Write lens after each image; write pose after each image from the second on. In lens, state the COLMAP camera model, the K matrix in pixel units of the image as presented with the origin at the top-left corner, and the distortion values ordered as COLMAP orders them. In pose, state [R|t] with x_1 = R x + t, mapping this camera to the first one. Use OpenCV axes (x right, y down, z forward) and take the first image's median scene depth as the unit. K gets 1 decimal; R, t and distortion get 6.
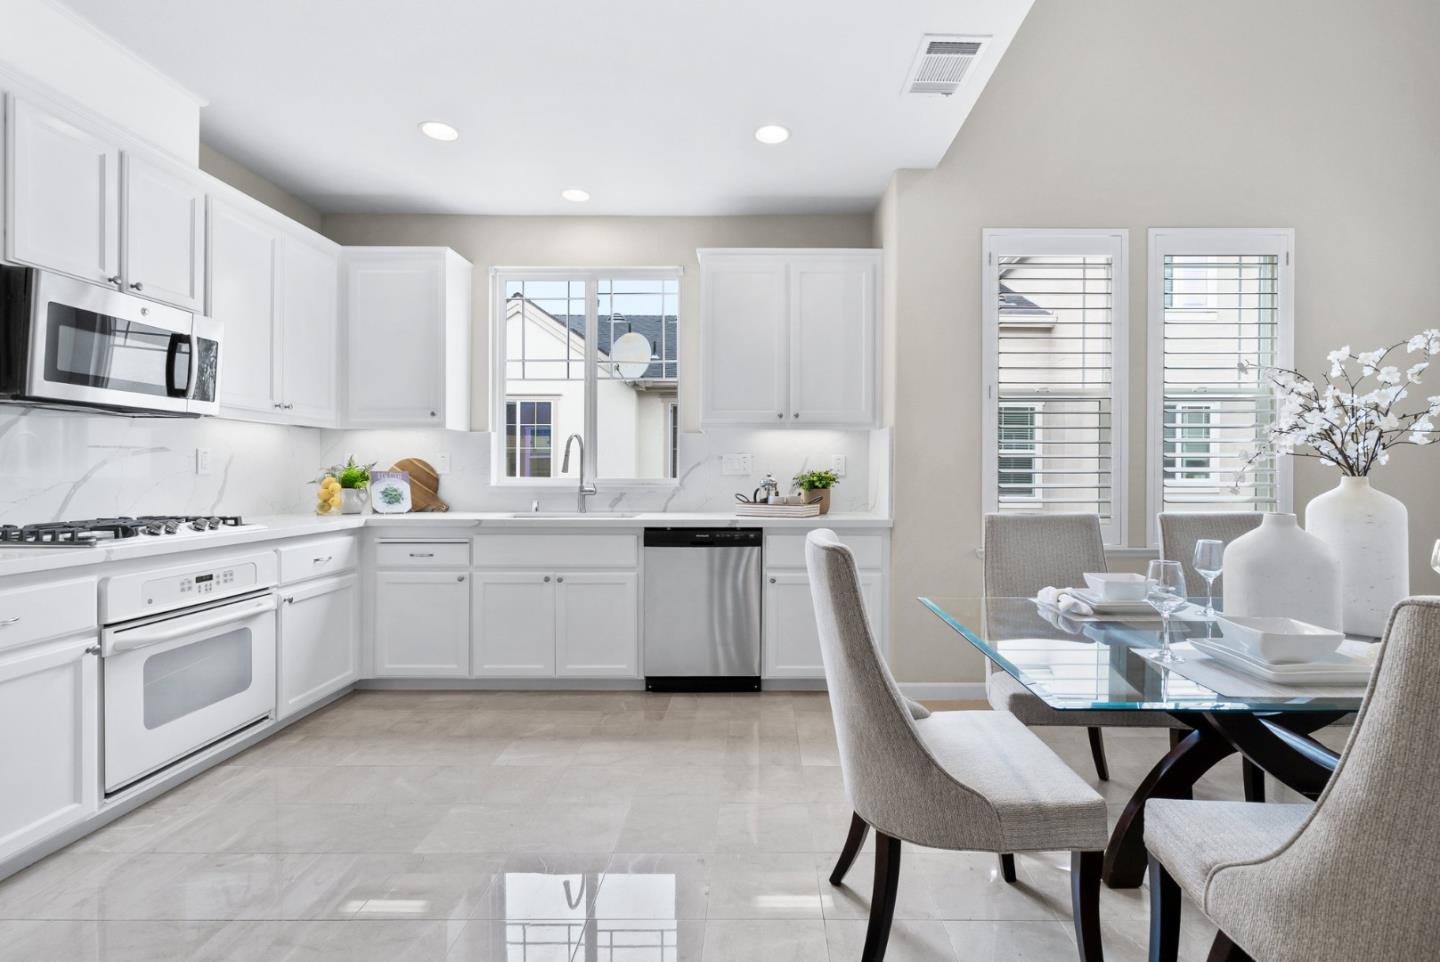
lens RADIAL K [[675.4, 0, 770.5], [0, 675.4, 478.7], [0, 0, 1]] dist [-0.005328, 0.000981]
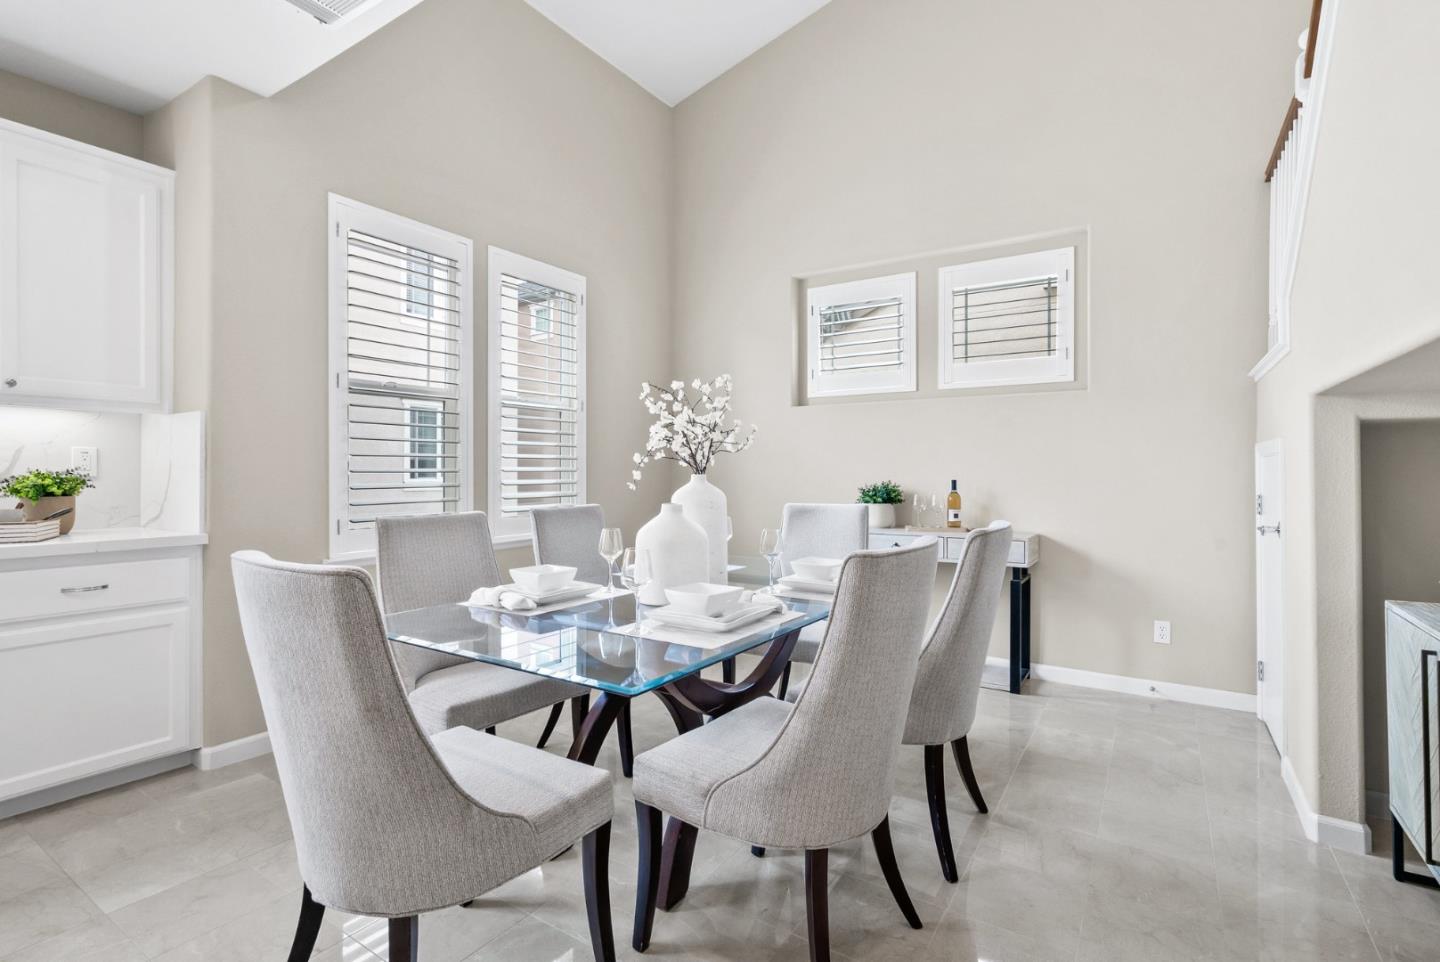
lens RADIAL K [[675.4, 0, 722.9], [0, 675.4, 471.1], [0, 0, 1]] dist [-0.005328, 0.000981]
pose [[0.557898, -0.000557, 0.829910, -0.129914], [0.008638, 0.999949, -0.005137, -0.001330], [-0.829865, 0.010035, 0.557874, 0.098607]]
